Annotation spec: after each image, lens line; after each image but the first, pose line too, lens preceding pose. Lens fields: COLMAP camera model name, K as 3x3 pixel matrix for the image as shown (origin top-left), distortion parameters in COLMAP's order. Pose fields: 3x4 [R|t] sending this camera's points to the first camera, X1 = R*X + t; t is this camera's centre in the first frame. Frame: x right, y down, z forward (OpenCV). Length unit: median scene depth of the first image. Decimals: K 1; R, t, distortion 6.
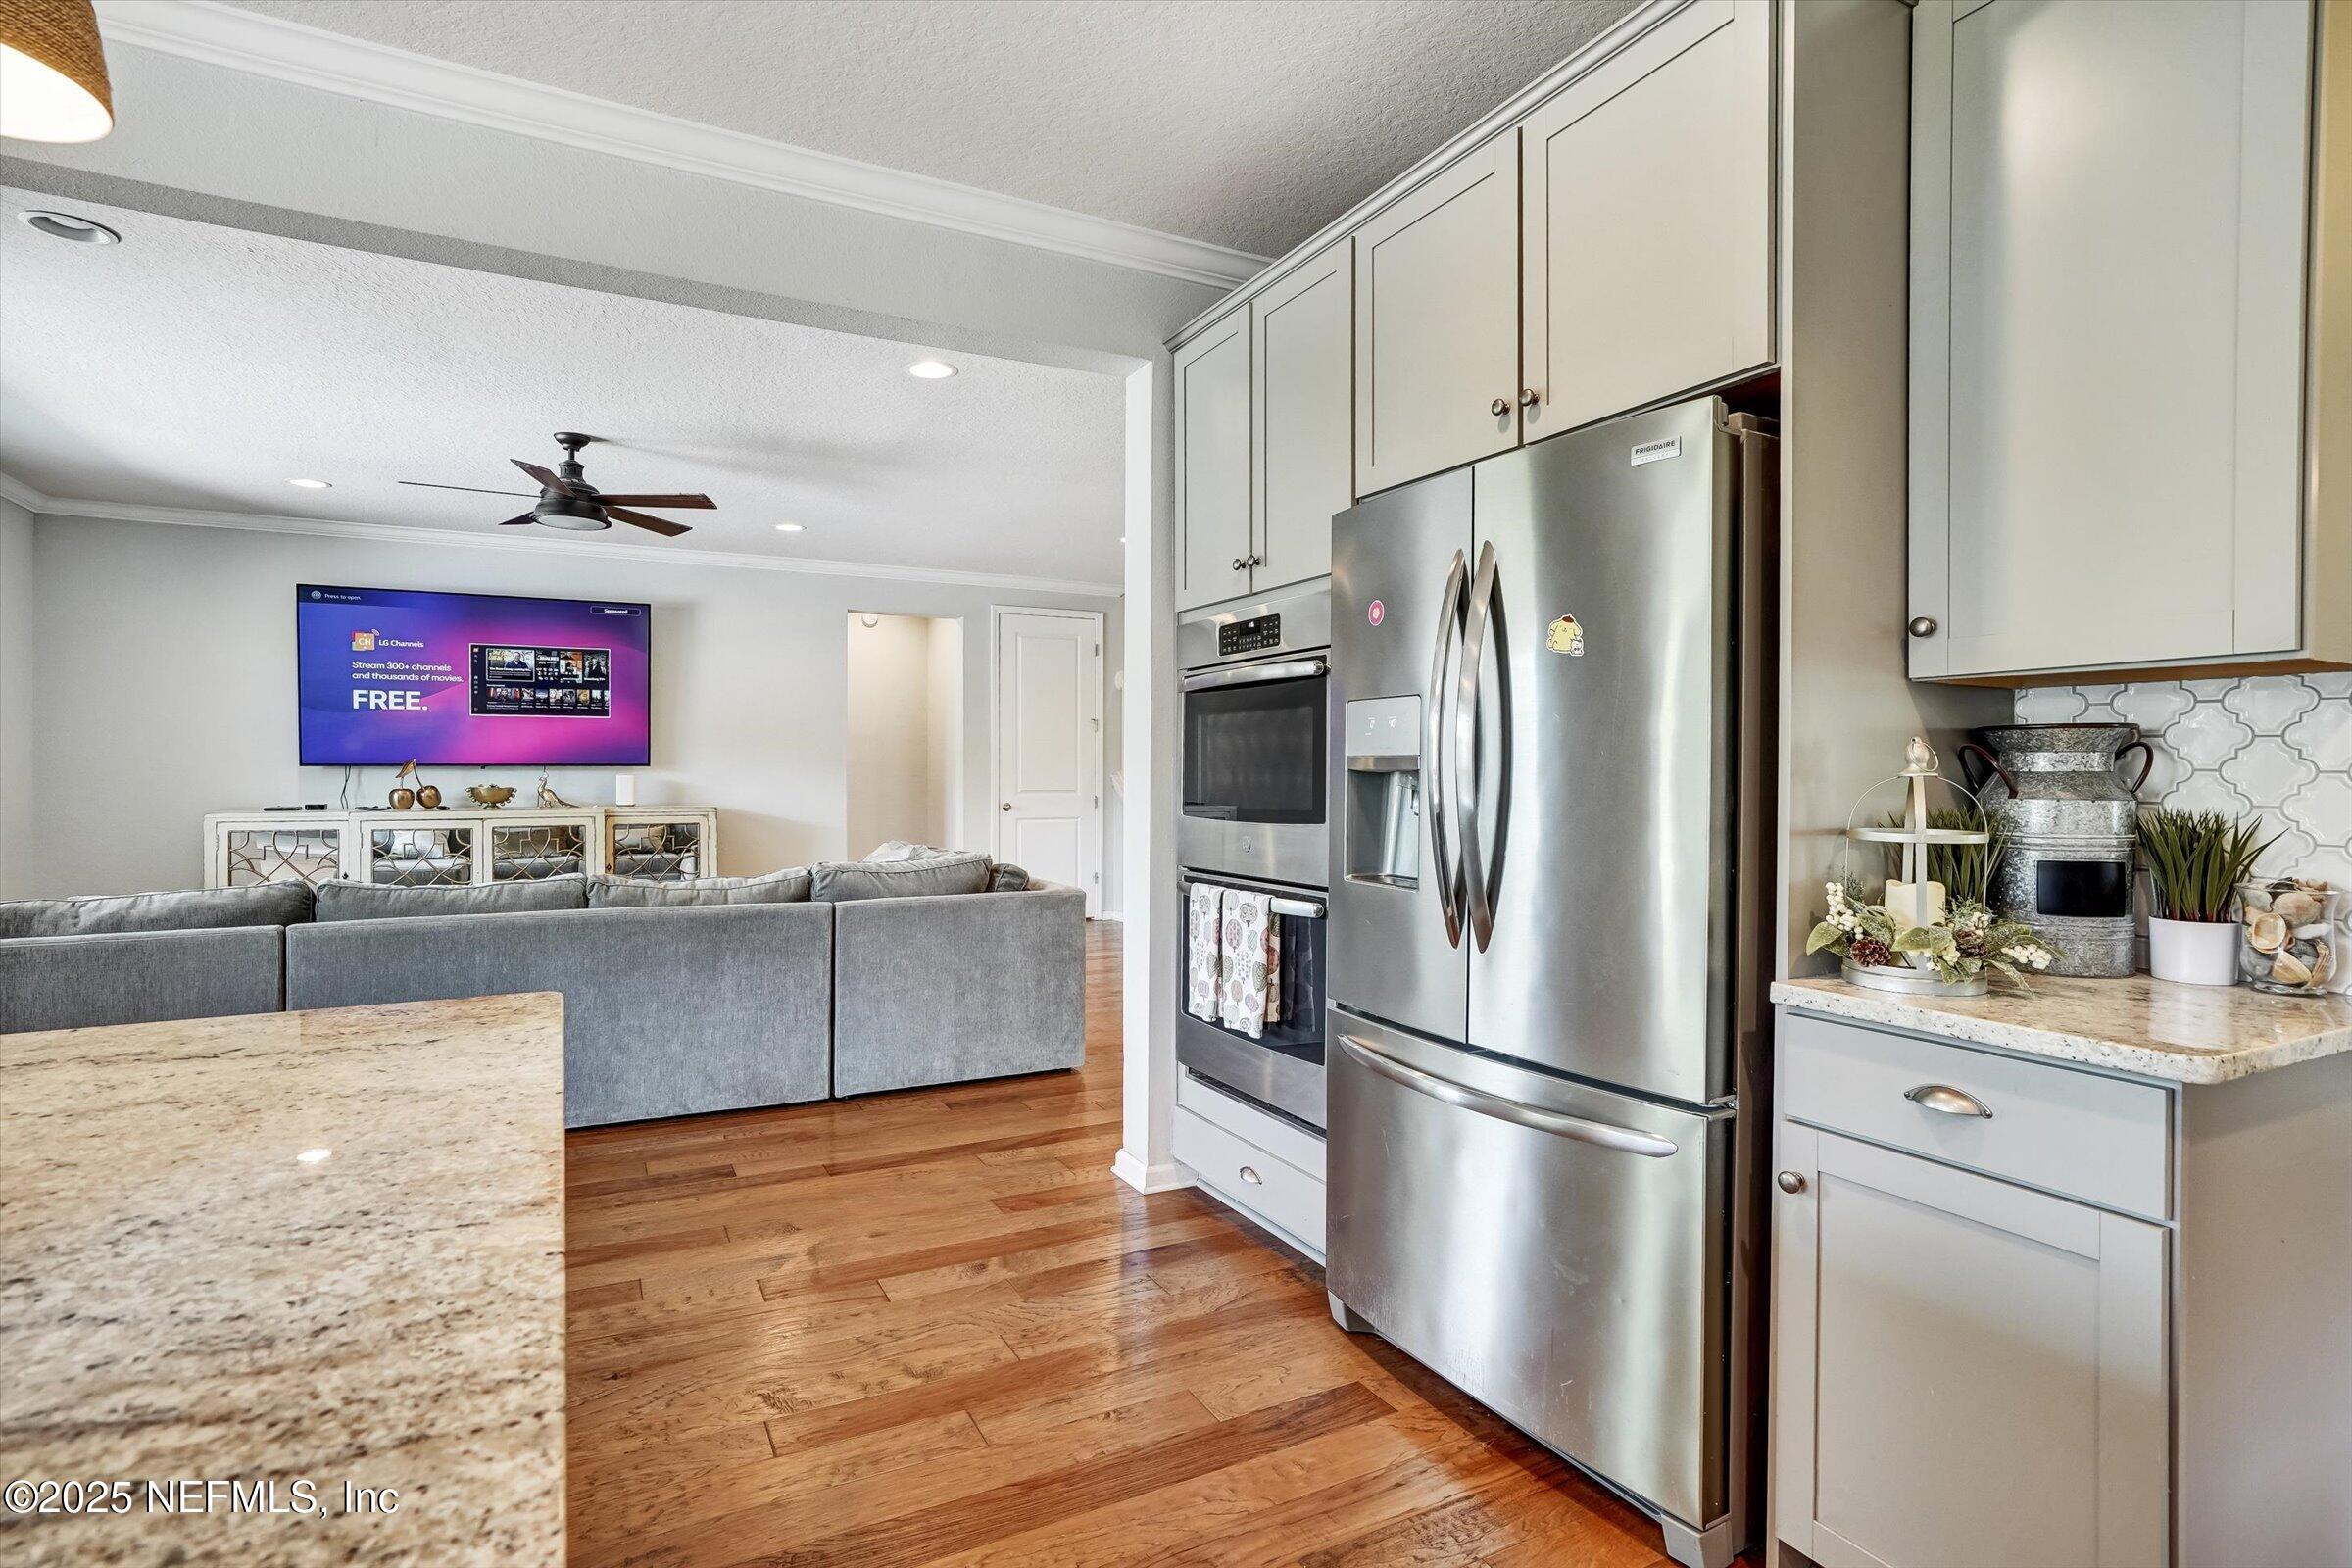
lens RADIAL K [[1191.0, 0, 1171.2], [0, 1191.0, 783.1], [0, 0, 1]] dist [-0.000959, 0.003307]
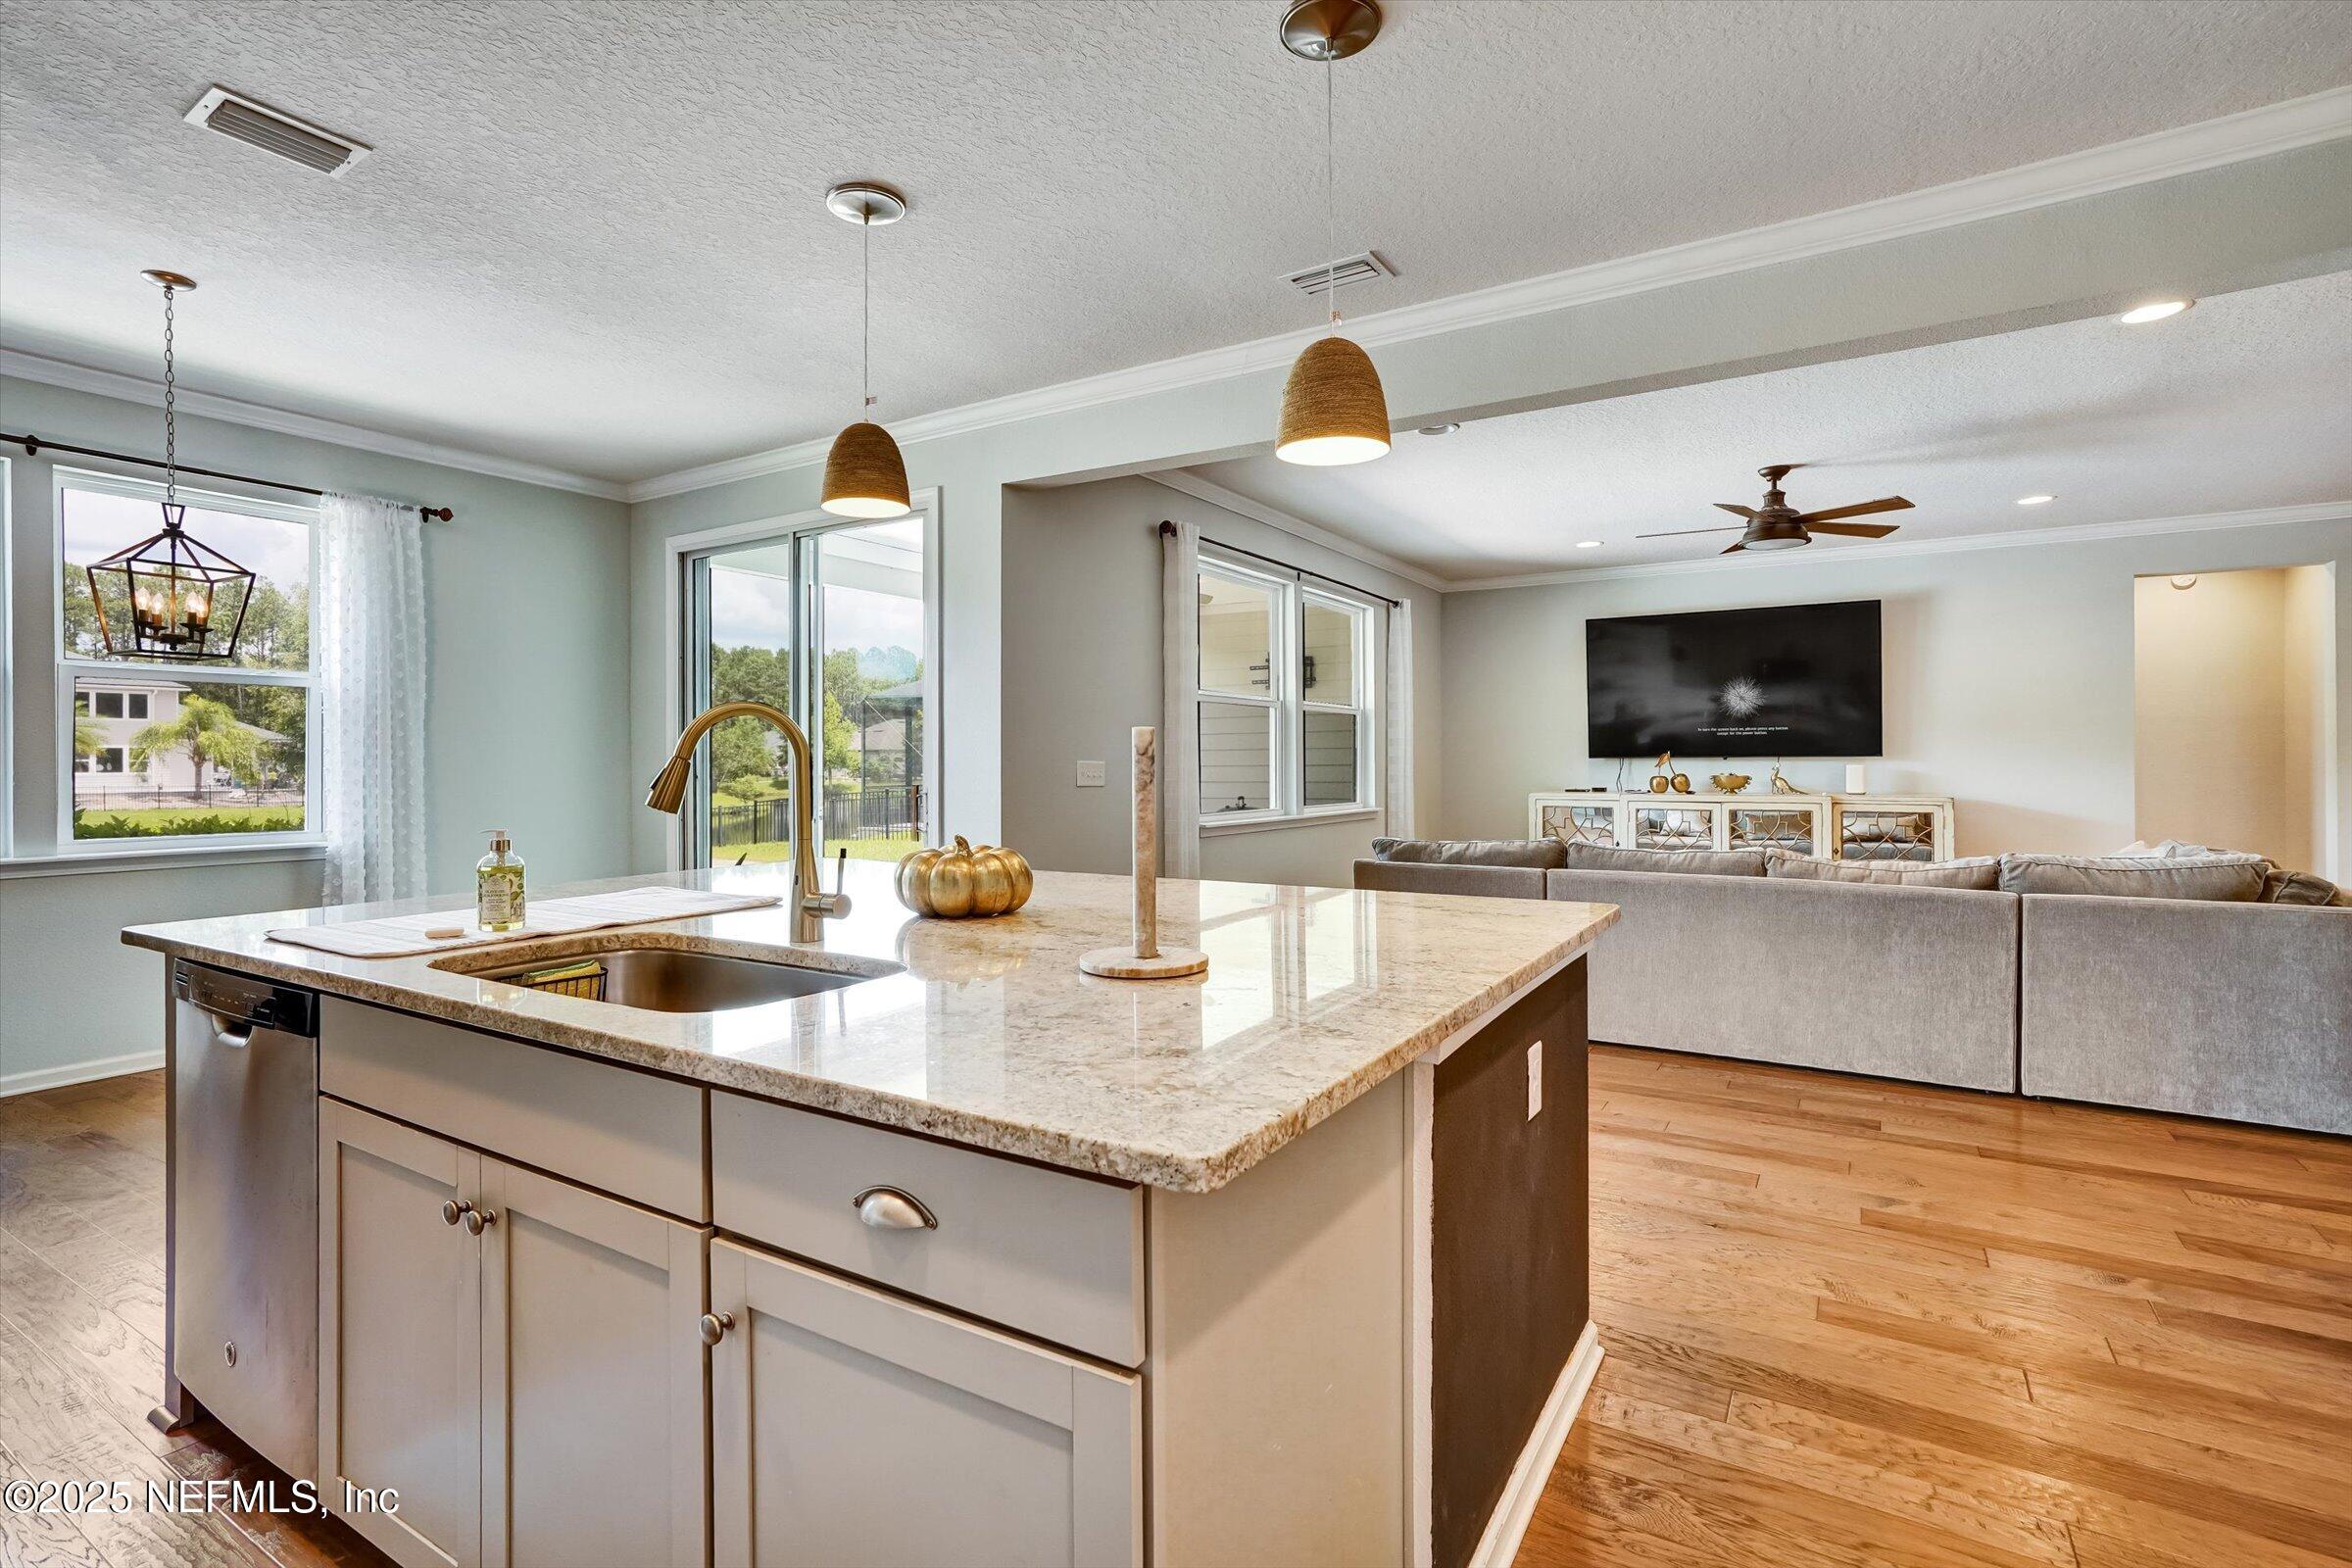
lens RADIAL K [[1126.6, 0, 1176.8], [0, 1126.6, 764.9], [0, 0, 1]] dist [-0.017892, -0.000055]
pose [[0.531404, -0.001967, -0.847116, 0.118151], [-0.004622, 0.999976, -0.005222, 0.002630], [0.847106, 0.006691, 0.531382, -0.067615]]
